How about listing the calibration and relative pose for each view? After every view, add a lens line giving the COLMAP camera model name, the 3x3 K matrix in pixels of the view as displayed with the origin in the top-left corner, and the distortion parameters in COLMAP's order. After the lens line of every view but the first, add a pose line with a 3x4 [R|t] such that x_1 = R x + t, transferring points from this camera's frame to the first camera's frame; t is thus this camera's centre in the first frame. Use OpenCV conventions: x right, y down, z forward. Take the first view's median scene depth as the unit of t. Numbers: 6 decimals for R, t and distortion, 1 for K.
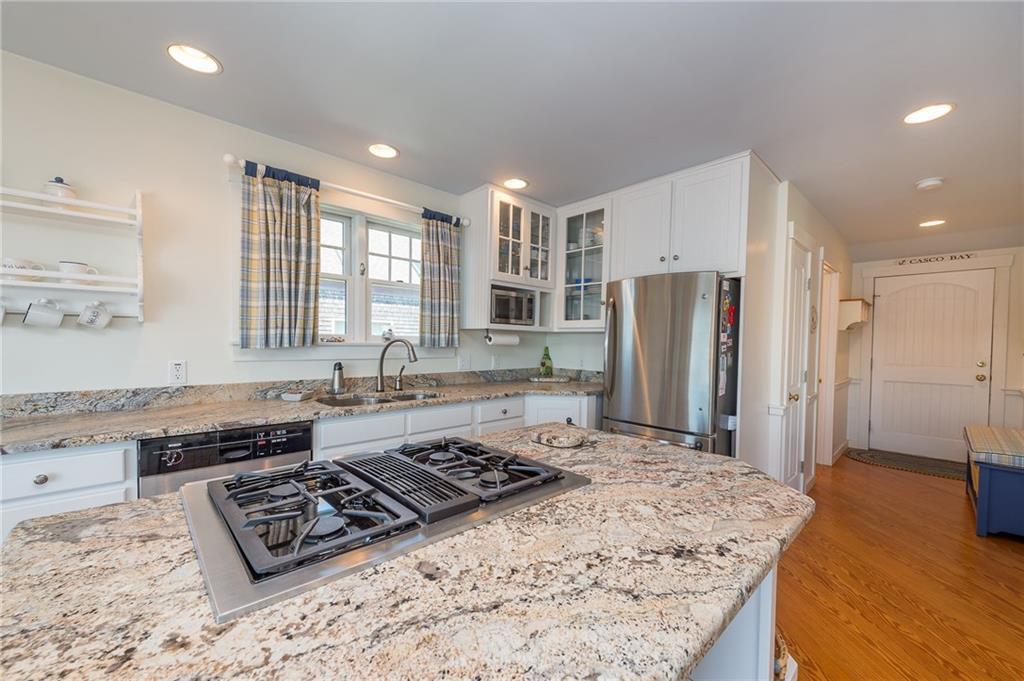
lens RADIAL K [[401.7, 0, 512.0], [0, 401.7, 340.5], [0, 0, 1]] dist [0.000756, 0.000039]
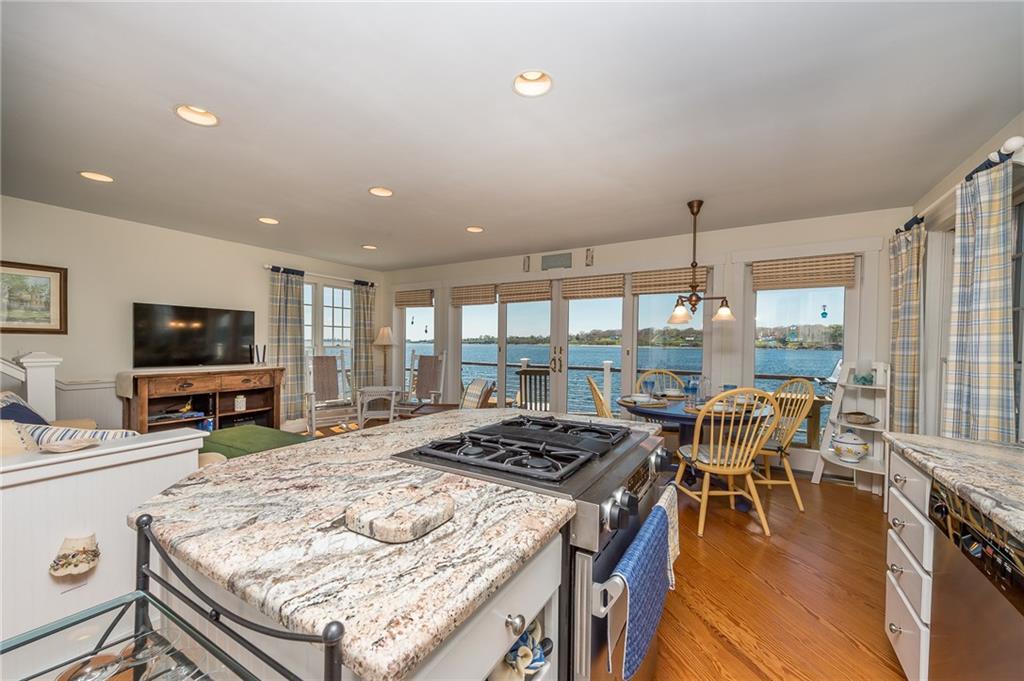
lens RADIAL K [[401.7, 0, 512.0], [0, 401.7, 340.5], [0, 0, 1]] dist [0.000756, 0.000039]
pose [[-0.961347, -0.027158, -0.273995, 0.163404], [-0.025083, 0.999624, -0.011075, 0.007356], [0.274193, -0.003774, -0.961667, 1.968243]]
